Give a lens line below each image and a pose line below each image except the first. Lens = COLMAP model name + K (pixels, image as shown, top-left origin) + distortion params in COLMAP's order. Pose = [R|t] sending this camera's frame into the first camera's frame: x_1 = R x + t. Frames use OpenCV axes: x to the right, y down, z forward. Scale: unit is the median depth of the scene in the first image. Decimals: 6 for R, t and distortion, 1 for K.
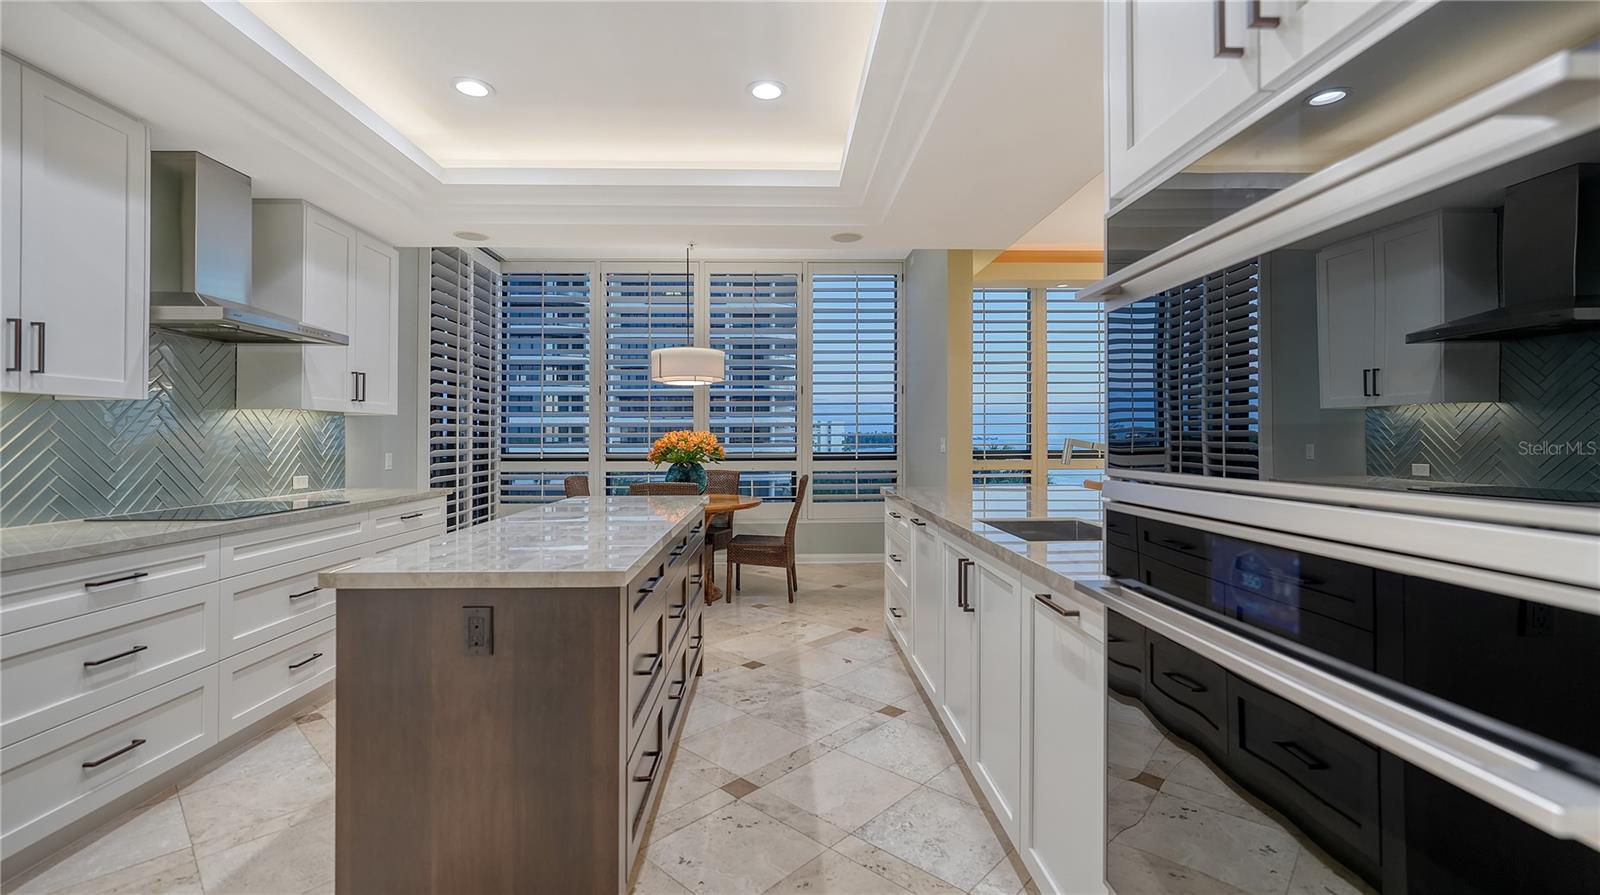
lens RADIAL K [[666.1, 0, 800.0], [0, 666.1, 447.5], [0, 0, 1]] dist [-0.000327, -0.000049]
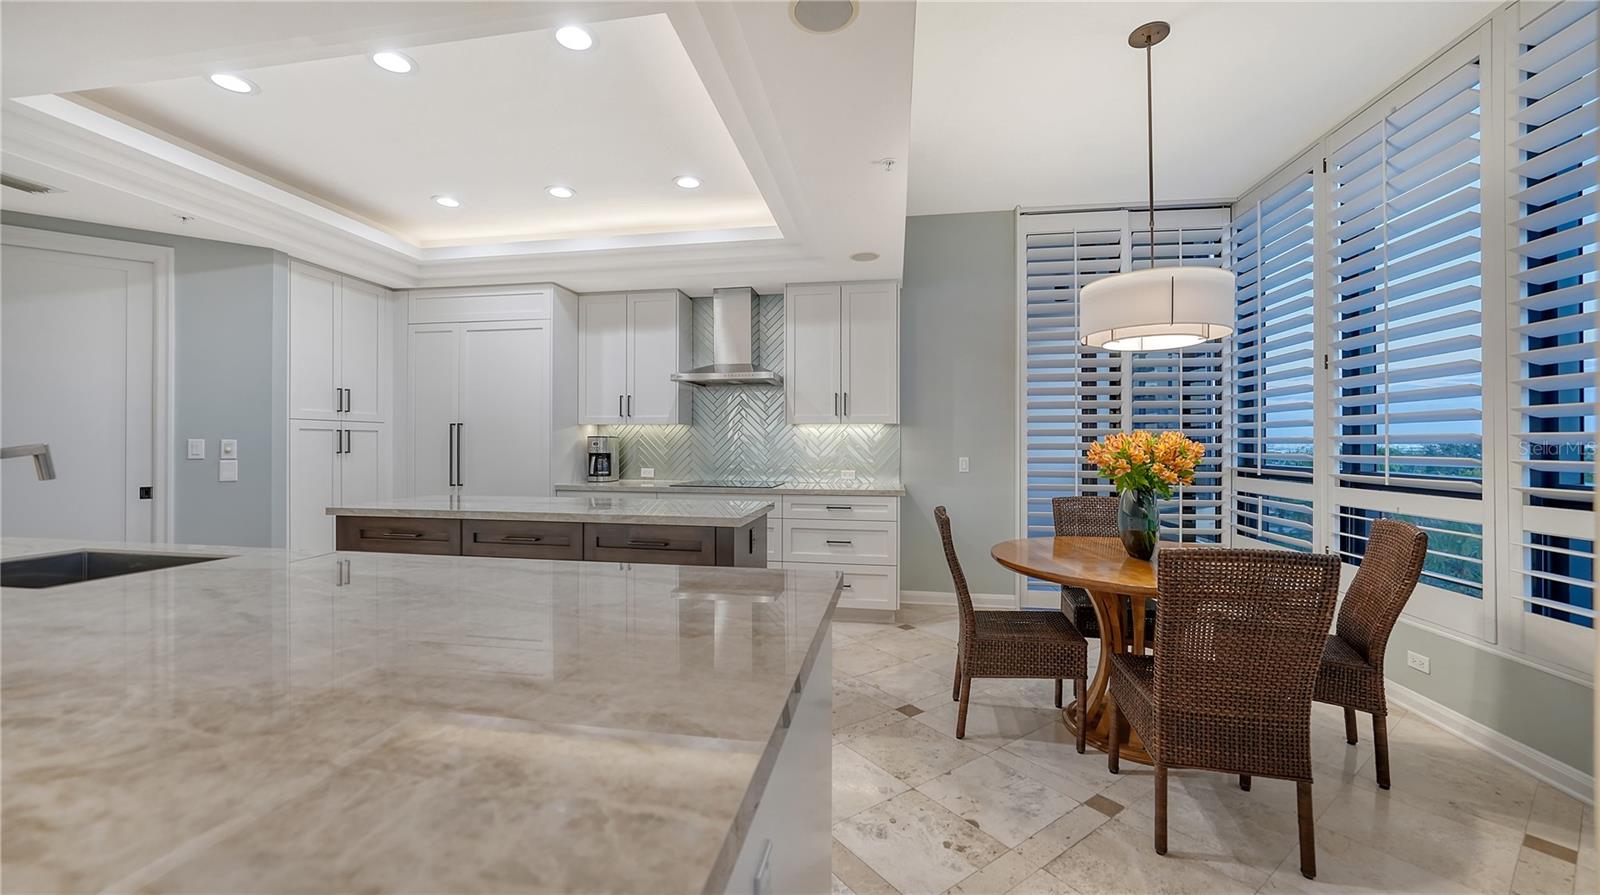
lens RADIAL K [[601.1, 0, 789.3], [0, 601.1, 436.6], [0, 0, 1]] dist [0.000284, 0.000306]
pose [[-0.207286, -0.010340, -0.978226, 0.735288], [-0.016776, 0.999835, -0.007013, -0.024580], [0.978137, 0.014957, -0.207425, 1.617769]]
